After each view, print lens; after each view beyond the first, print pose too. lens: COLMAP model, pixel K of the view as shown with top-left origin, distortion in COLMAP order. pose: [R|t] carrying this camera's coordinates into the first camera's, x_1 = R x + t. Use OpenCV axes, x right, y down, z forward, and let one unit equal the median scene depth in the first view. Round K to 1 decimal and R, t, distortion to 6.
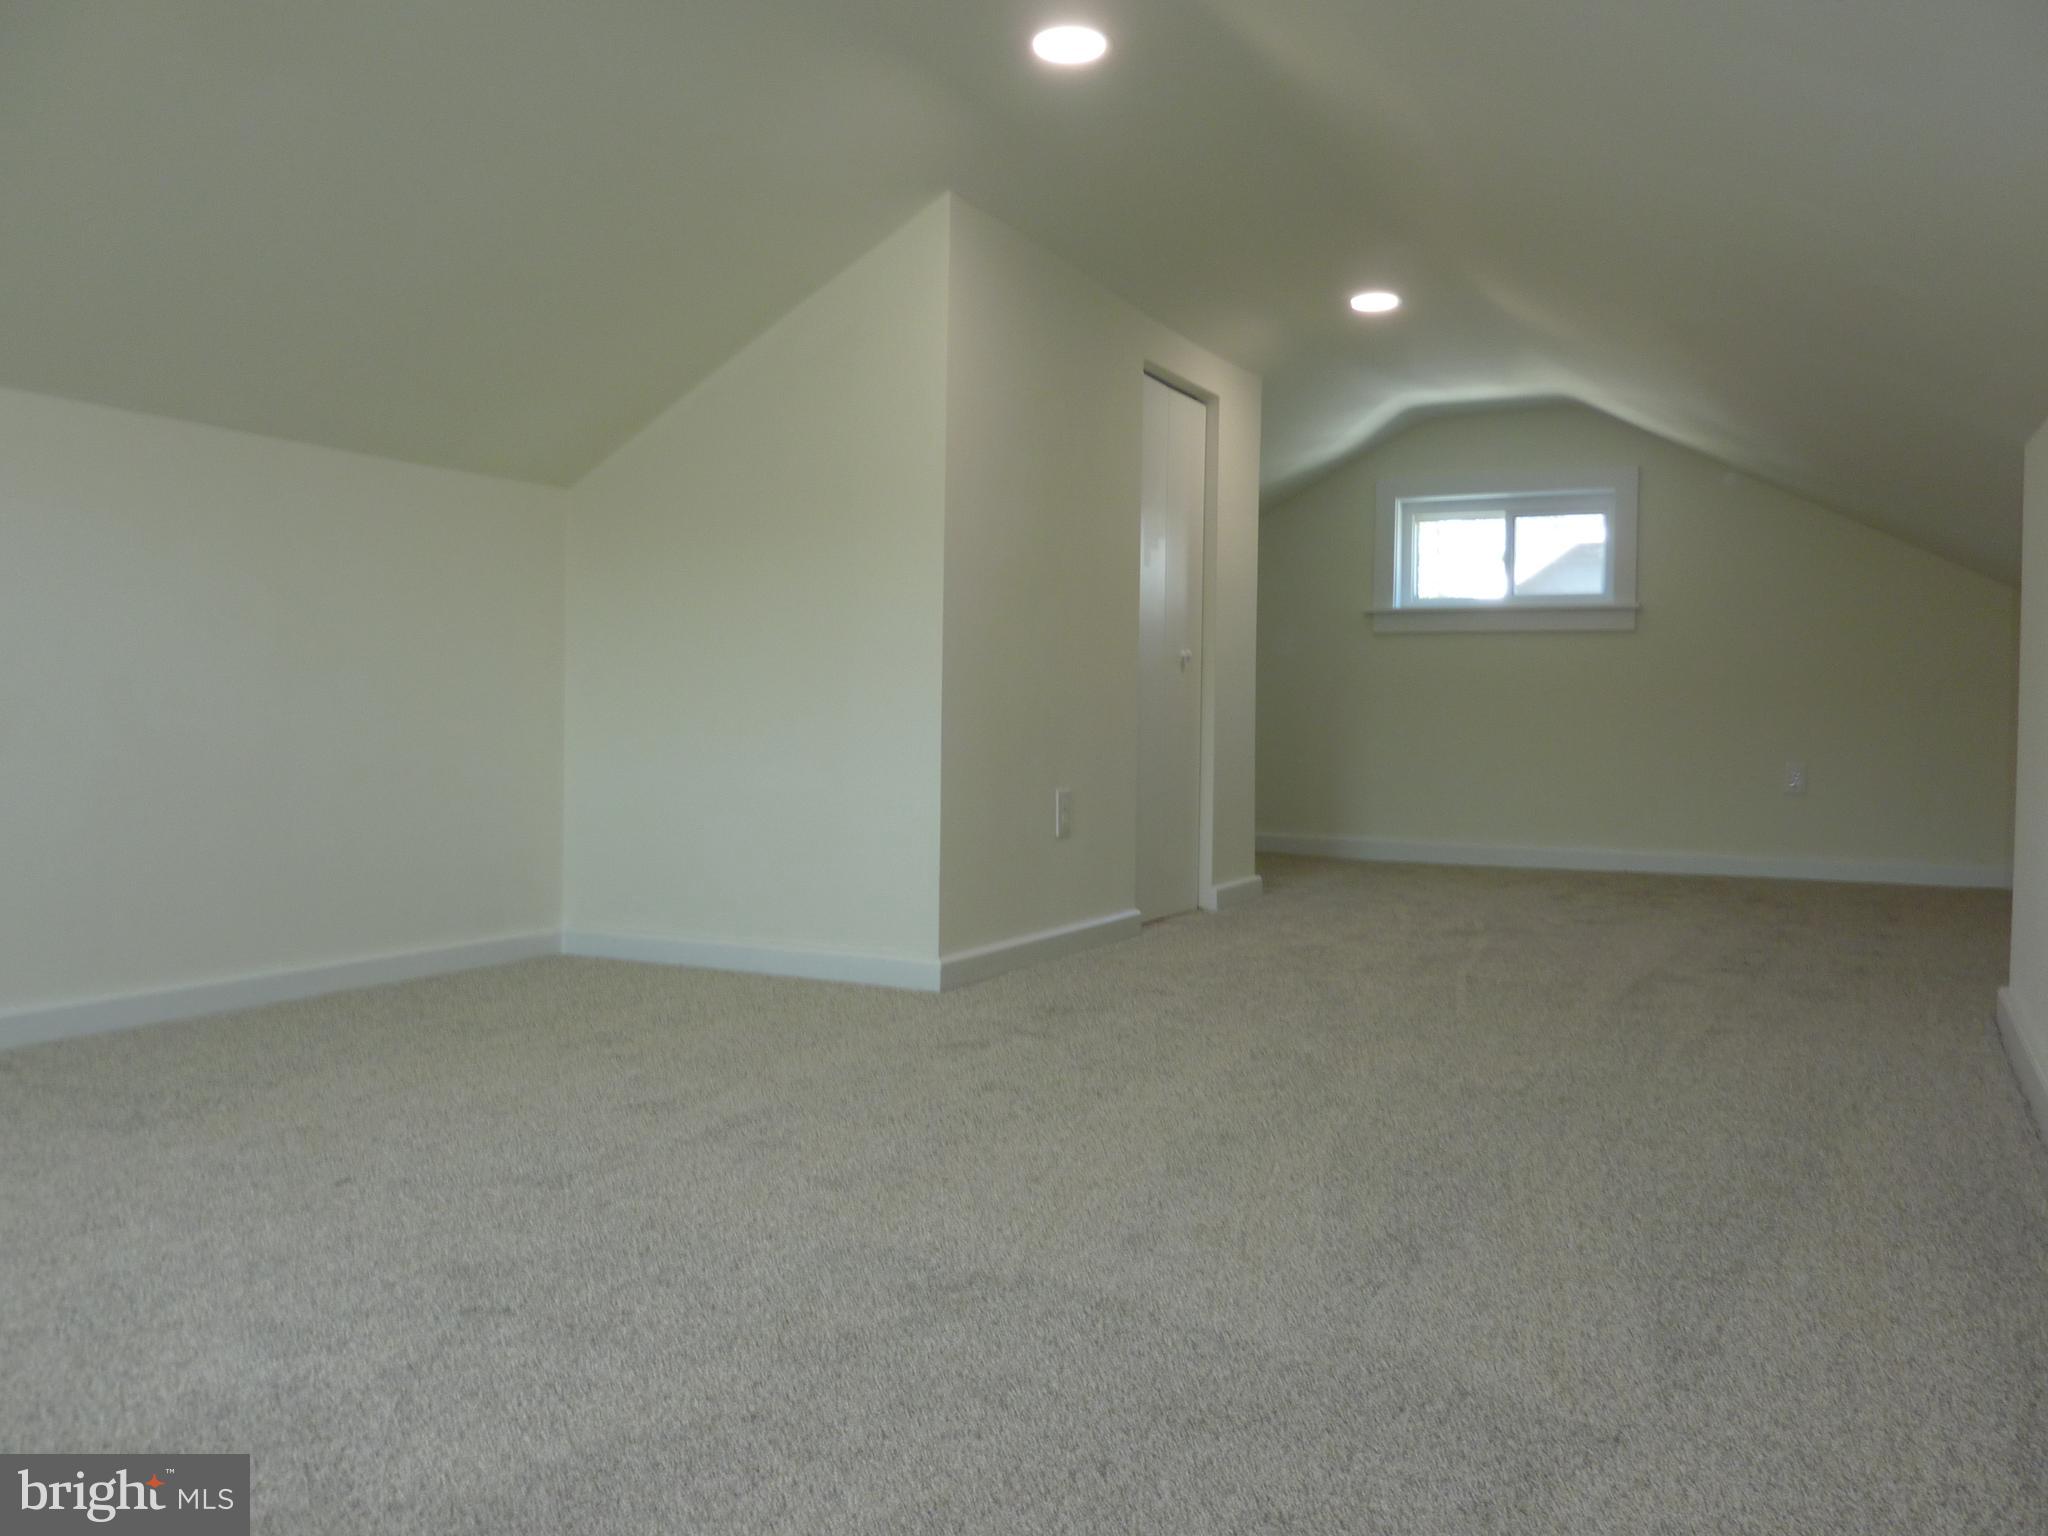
lens RADIAL K [[1531.1, 0, 1027.7], [0, 1531.1, 772.2], [0, 0, 1]] dist [-0.038876, 0.004606]
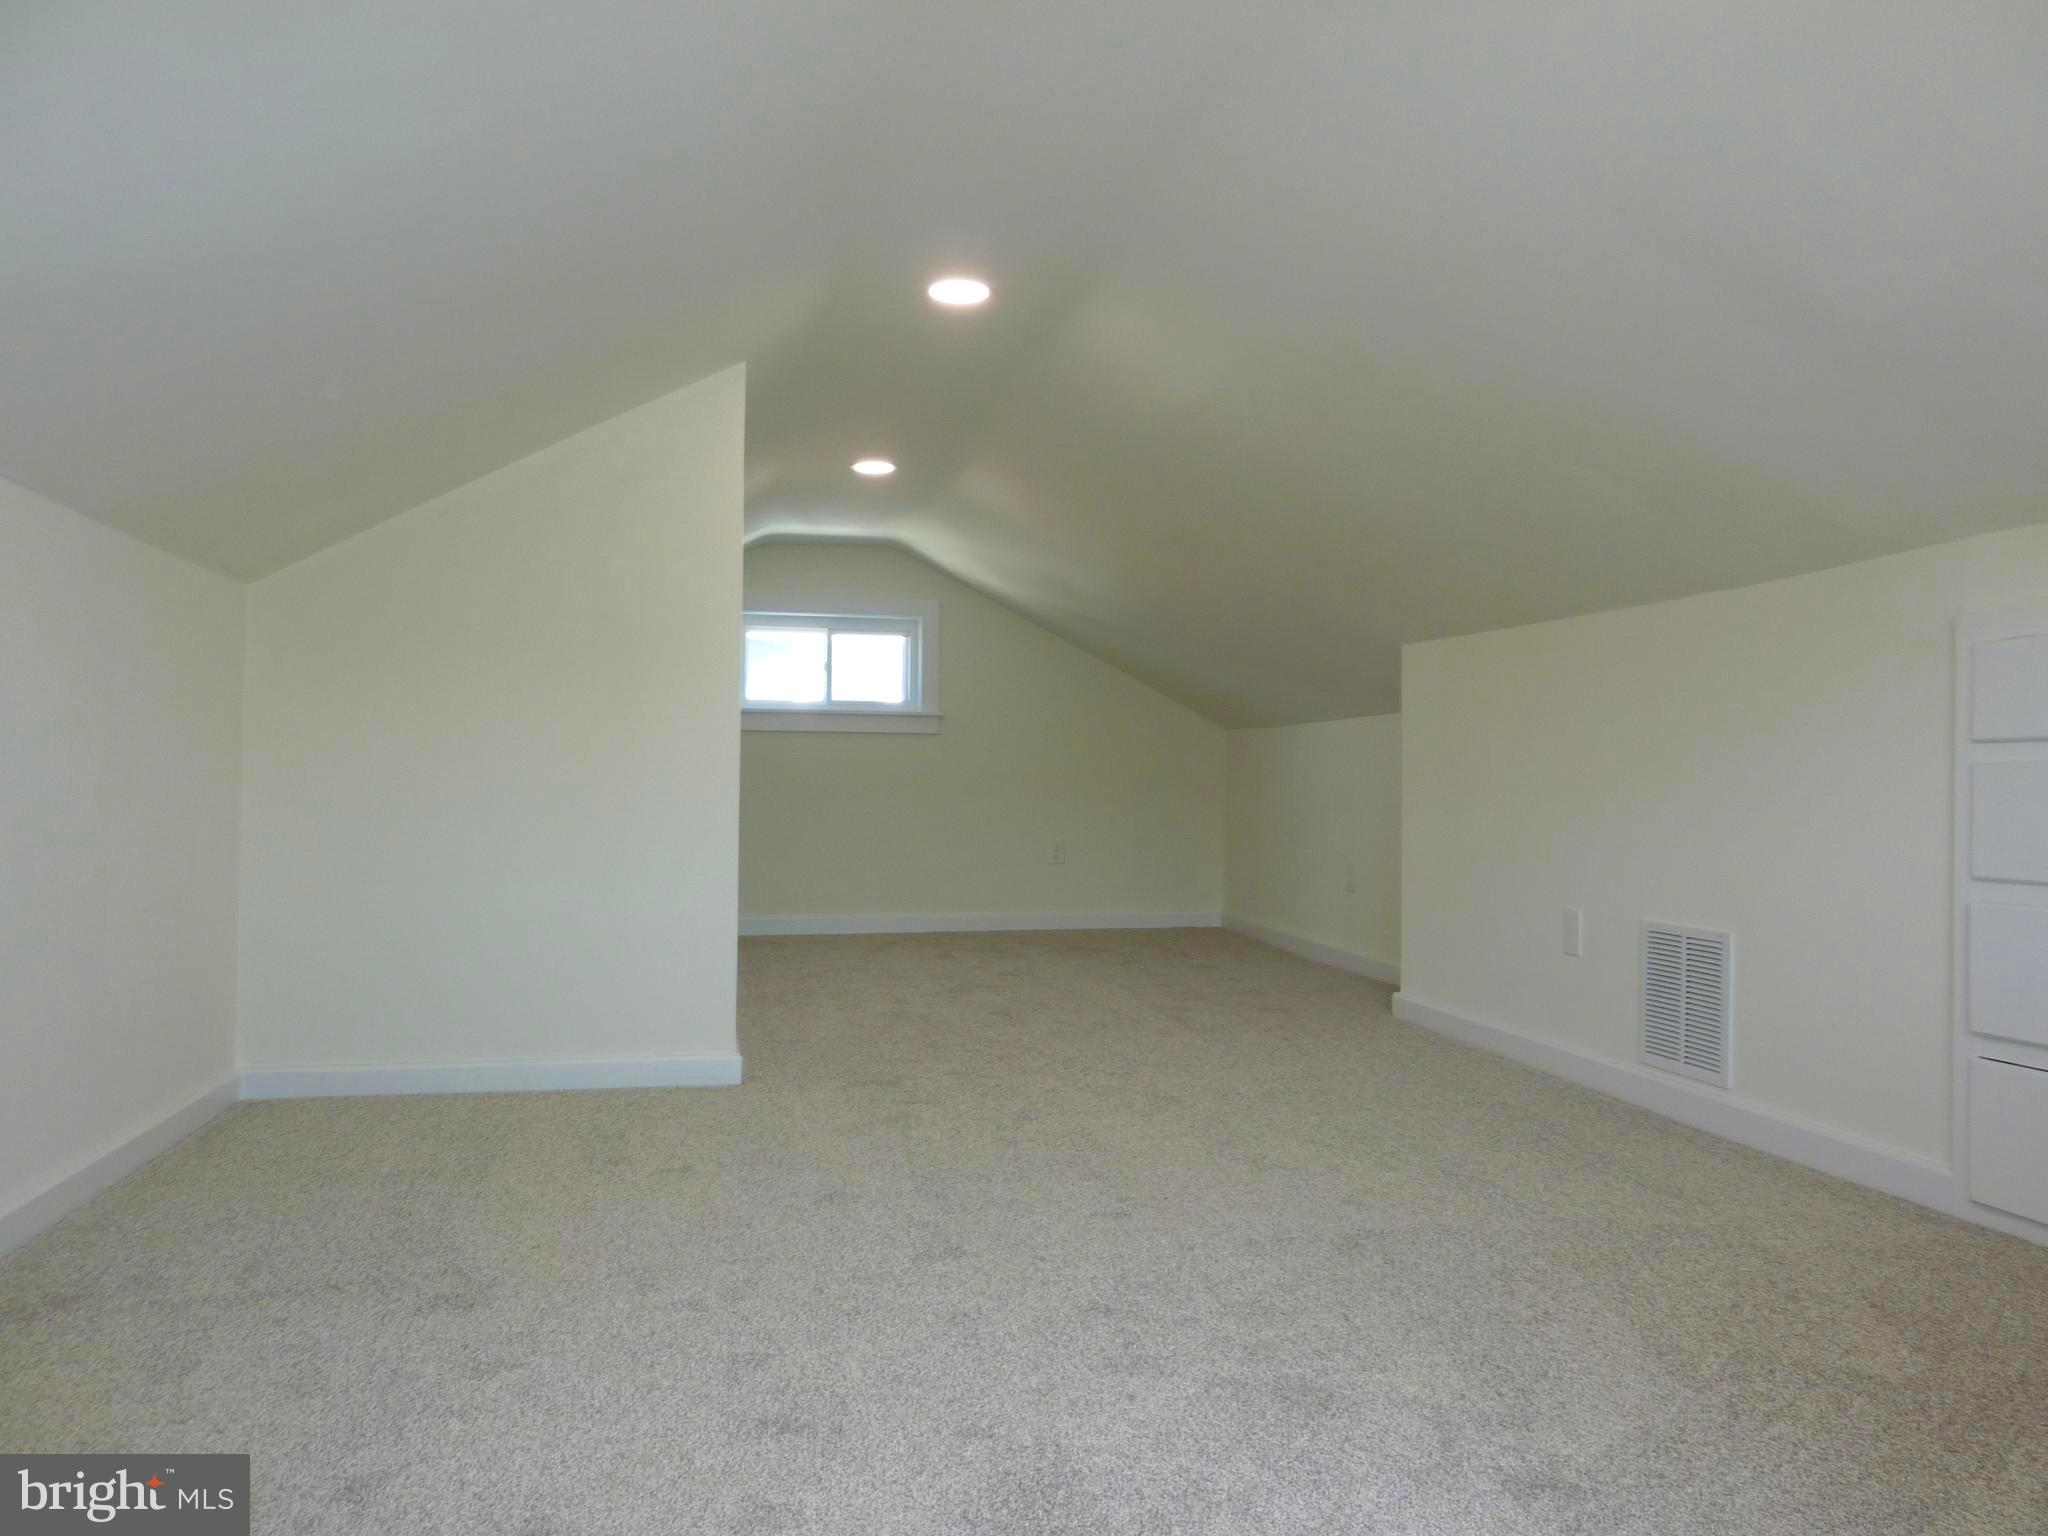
lens RADIAL K [[1521.9, 0, 1024.0], [0, 1521.9, 768.0], [0, 0, 1]] dist [-0.044443, 0.006353]
pose [[0.779267, 0.002331, 0.626688, -0.311915], [0.026226, 0.998996, -0.036327, -0.019562], [-0.626143, 0.044744, 0.778423, 0.012334]]
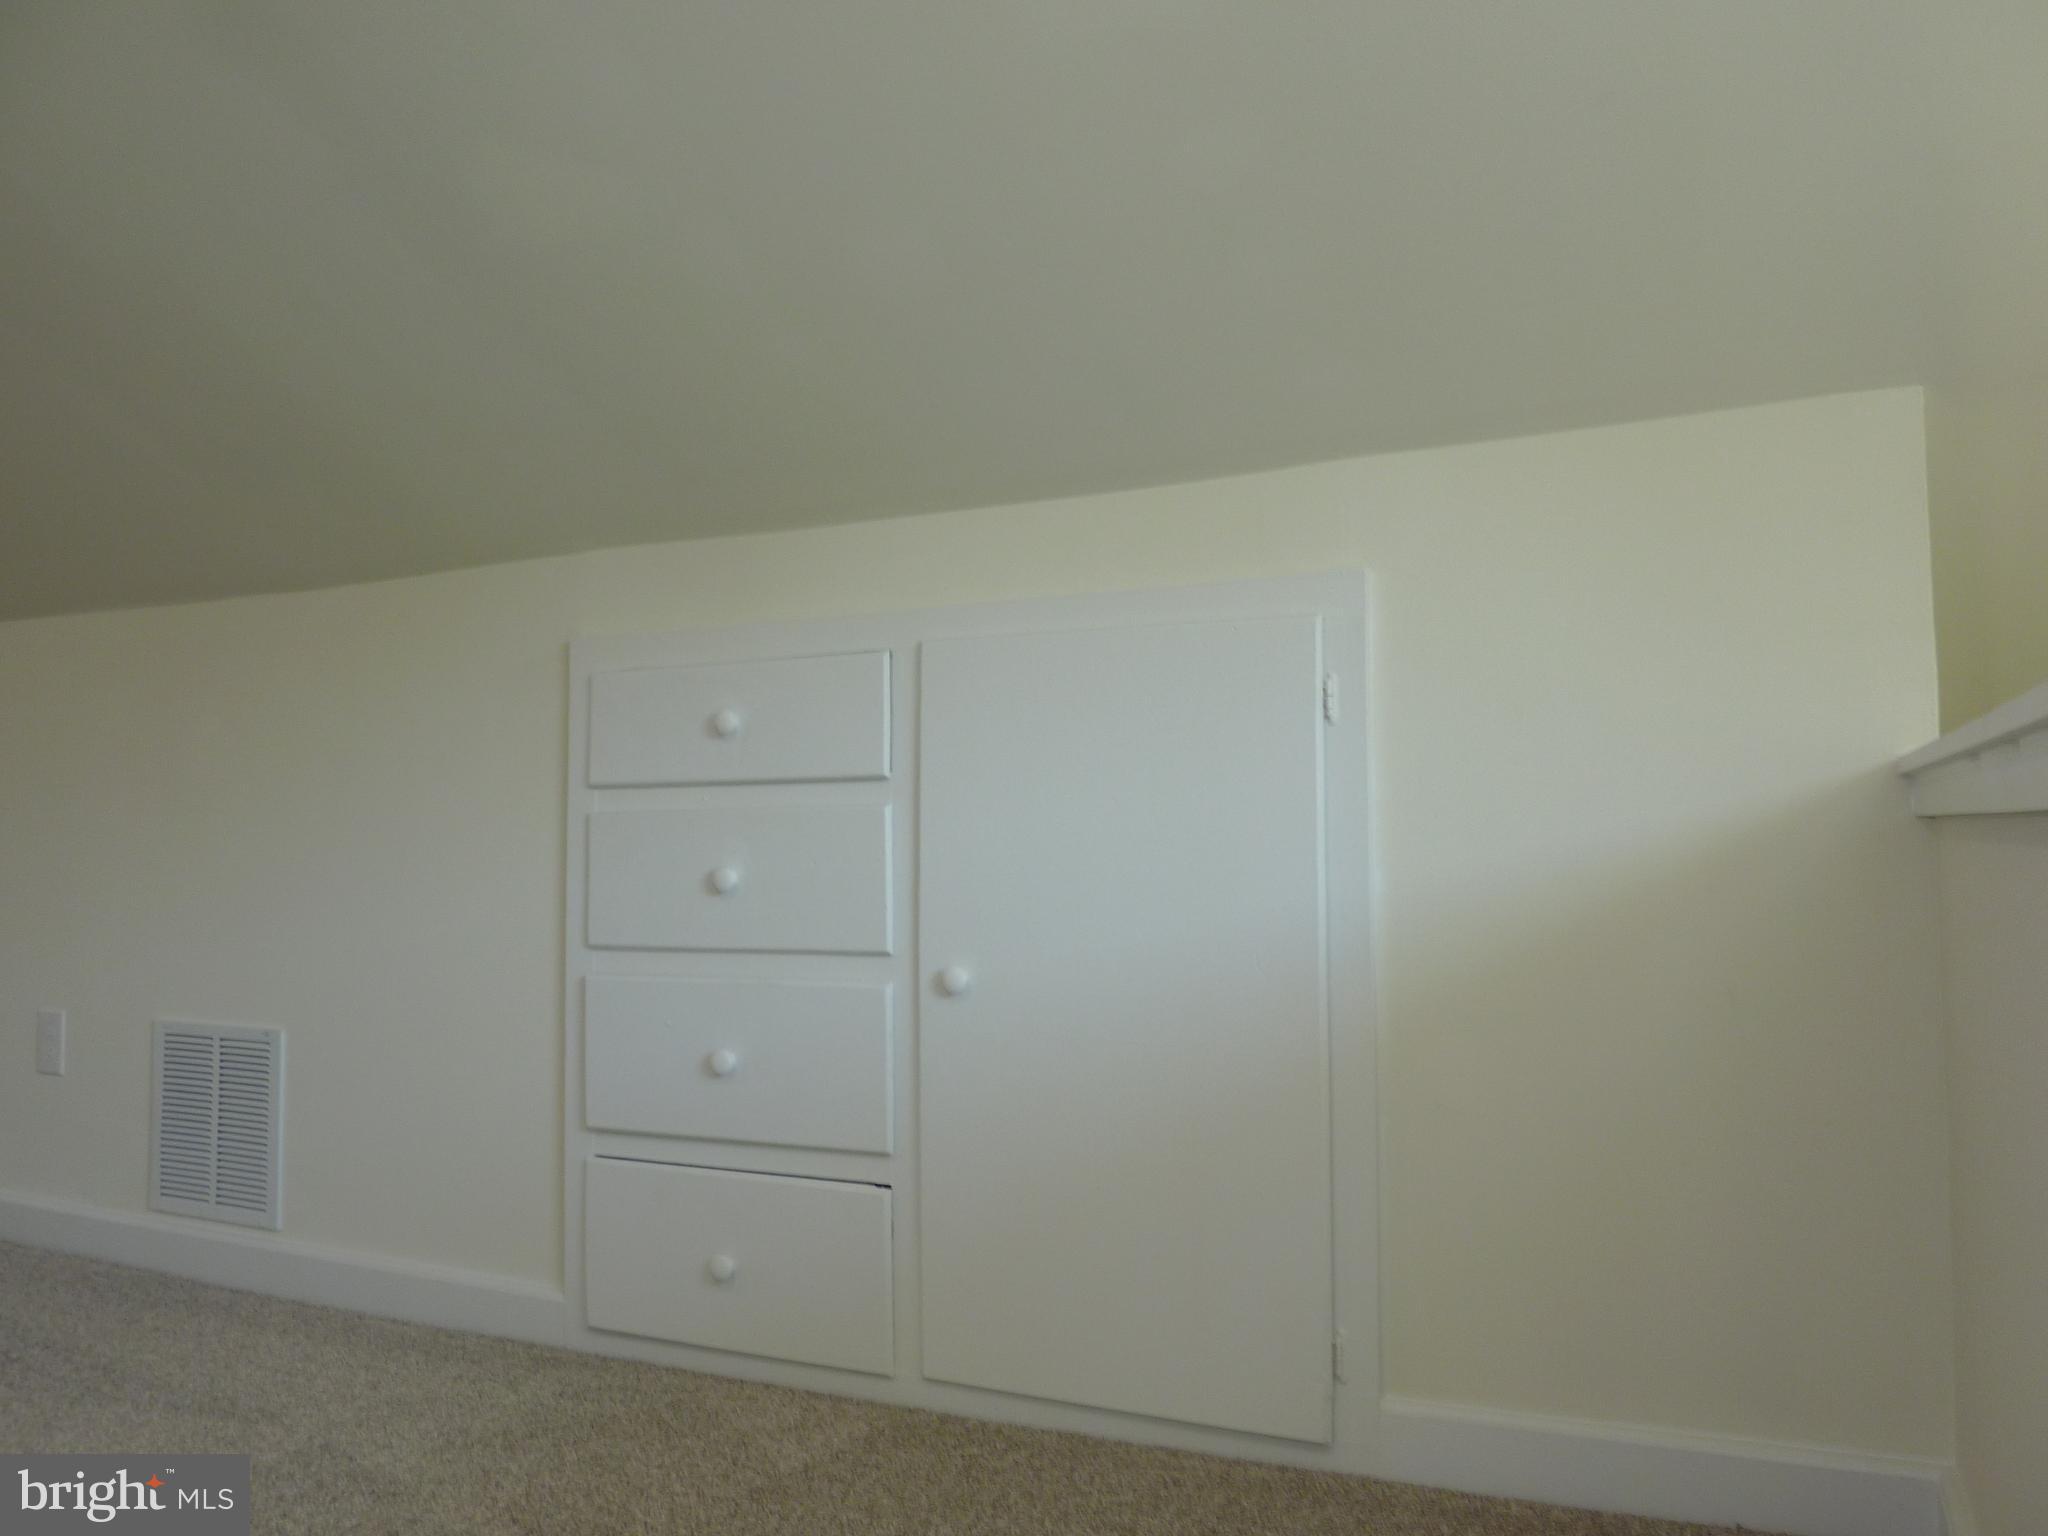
lens RADIAL K [[1561.0, 0, 1032.5], [0, 1561.0, 765.5], [0, 0, 1]] dist [-0.016622, -0.011431]
pose [[-0.034526, 0.035856, 0.998760, -0.225398], [0.046332, 0.998339, -0.034239, -0.022561], [-0.998329, 0.045093, -0.036130, 0.075676]]
